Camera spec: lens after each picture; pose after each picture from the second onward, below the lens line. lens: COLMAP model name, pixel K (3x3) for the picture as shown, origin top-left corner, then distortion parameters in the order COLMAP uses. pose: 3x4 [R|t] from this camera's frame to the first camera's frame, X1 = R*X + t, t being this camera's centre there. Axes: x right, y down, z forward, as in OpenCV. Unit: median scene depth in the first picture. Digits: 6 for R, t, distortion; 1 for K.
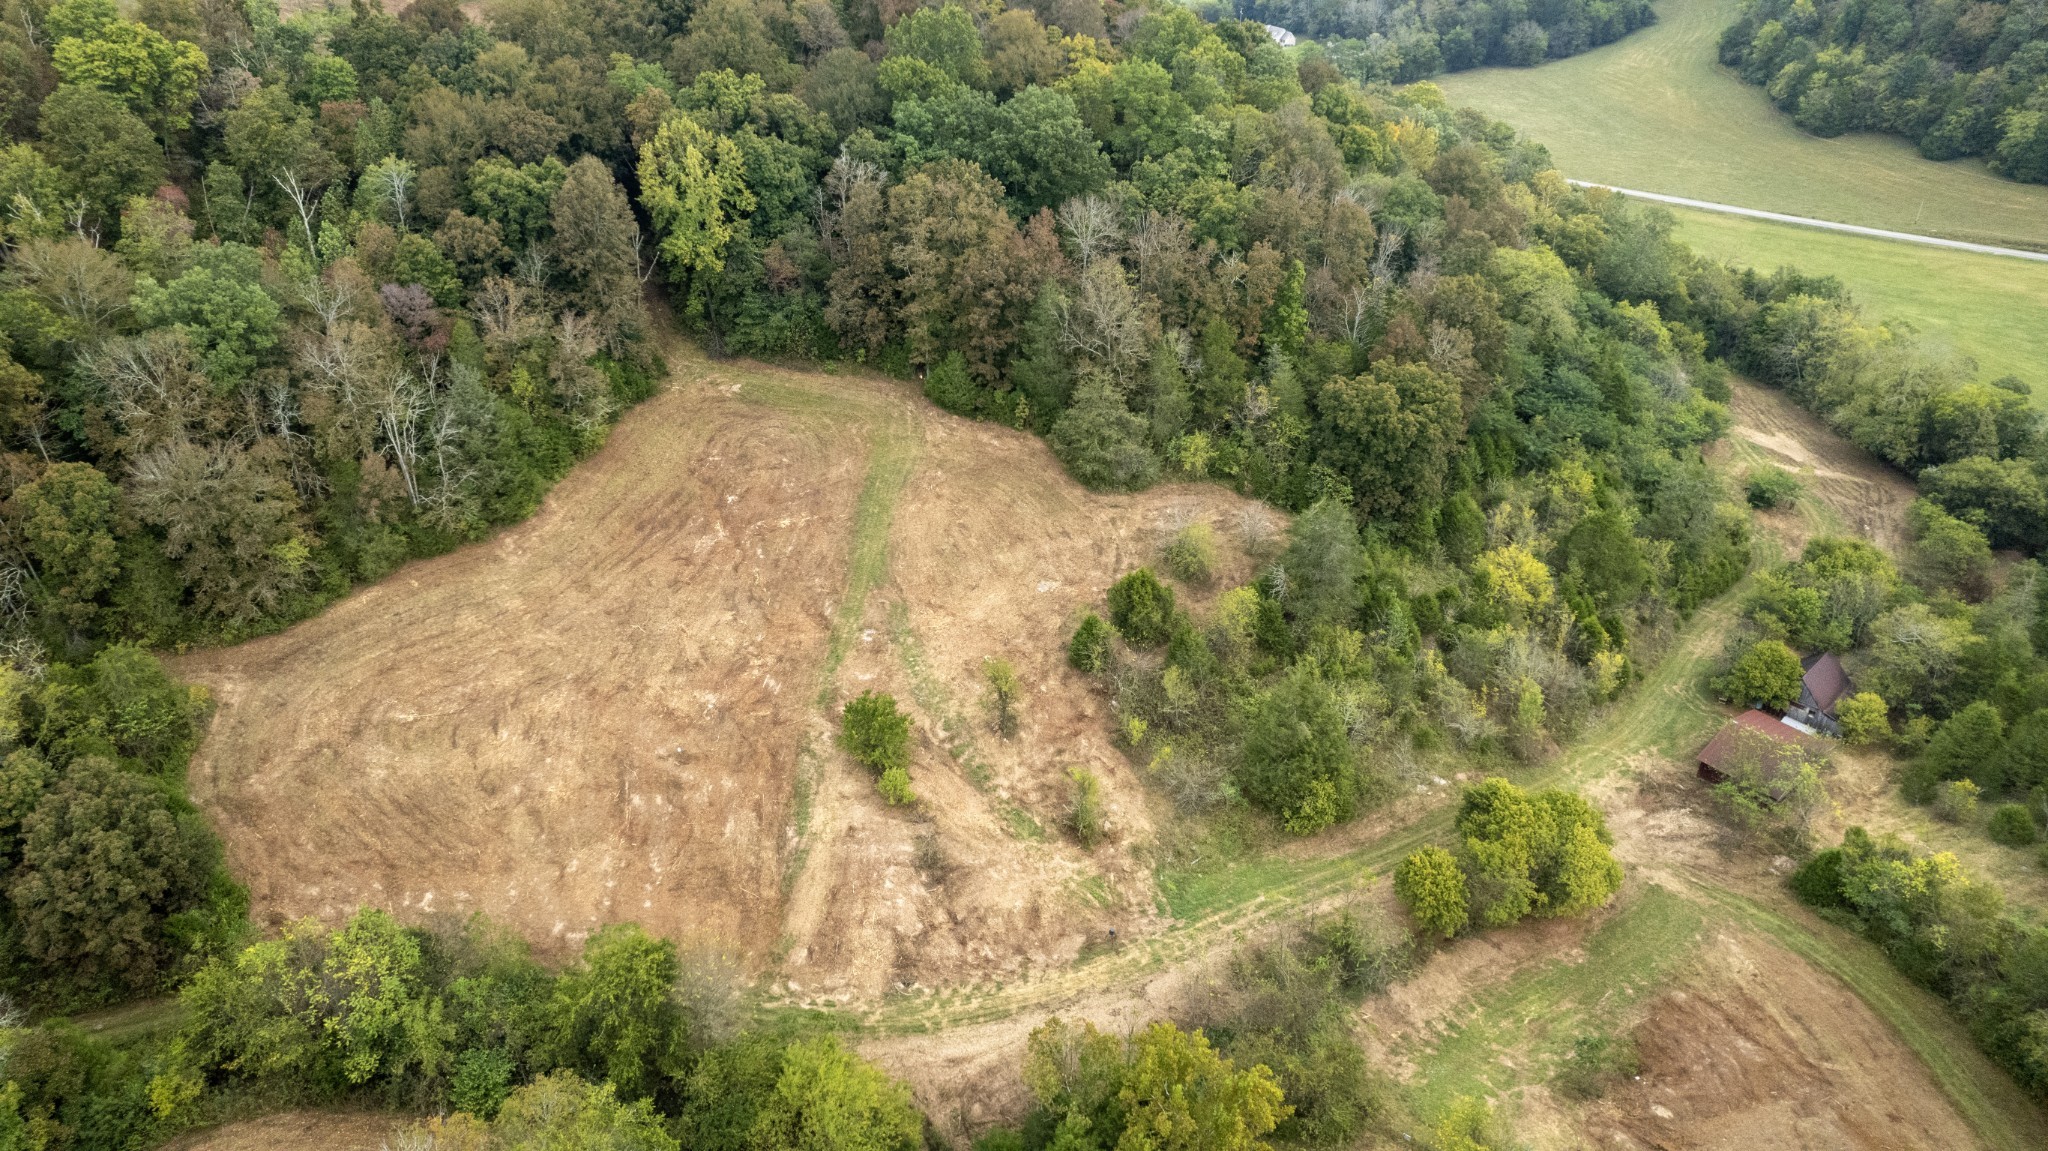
lens RADIAL K [[1314.3, 0, 1023.7], [0, 1314.3, 573.0], [0, 0, 1]] dist [-0.073454, 0.067123]
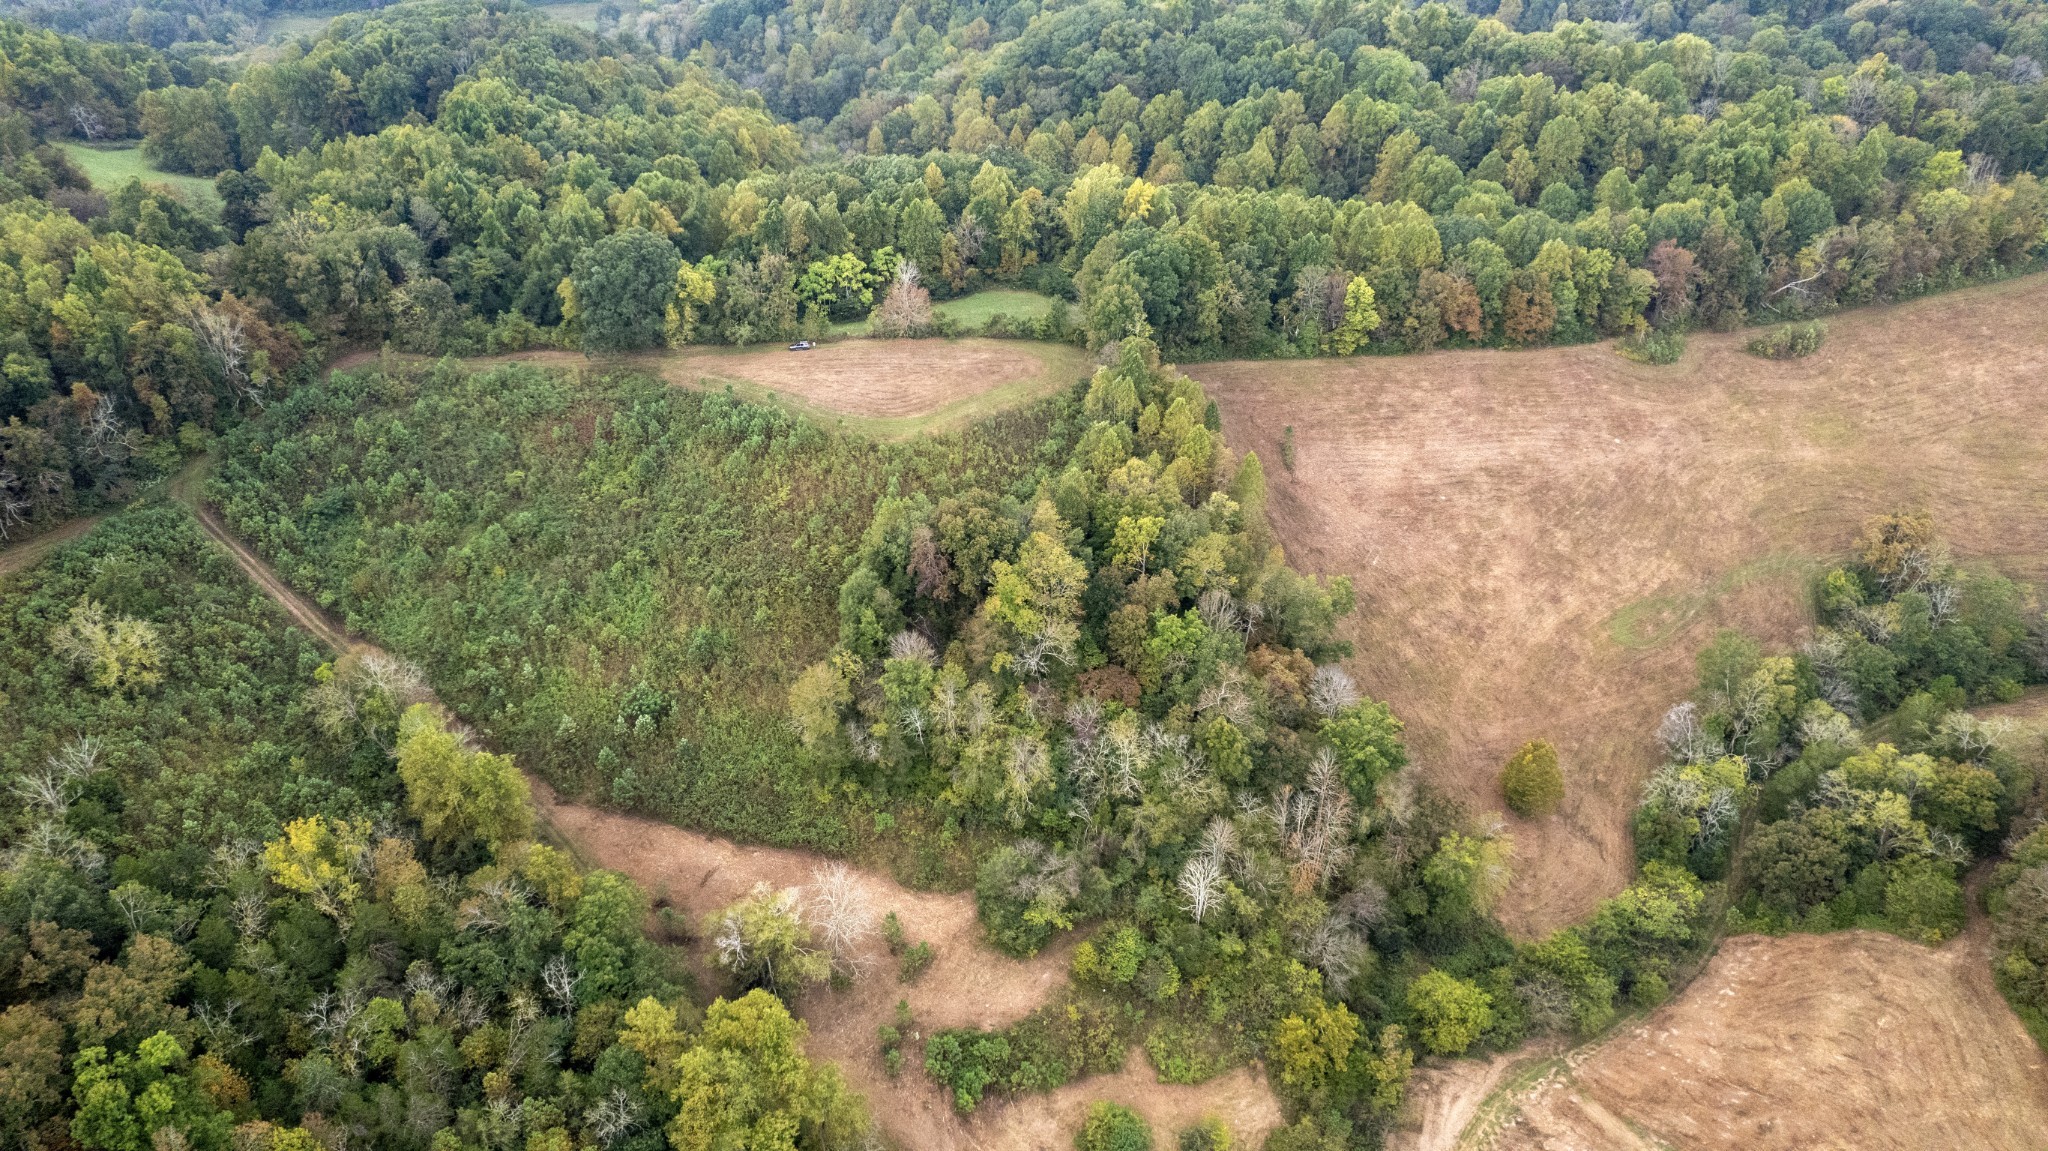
lens RADIAL K [[1314.3, 0, 1029.8], [0, 1314.3, 564.6], [0, 0, 1]] dist [-0.073454, 0.067123]
pose [[-0.830960, 0.313942, -0.459289, 0.910816], [-0.285138, 0.468553, 0.836155, -1.158637], [0.477705, 0.825772, -0.299832, 0.554274]]
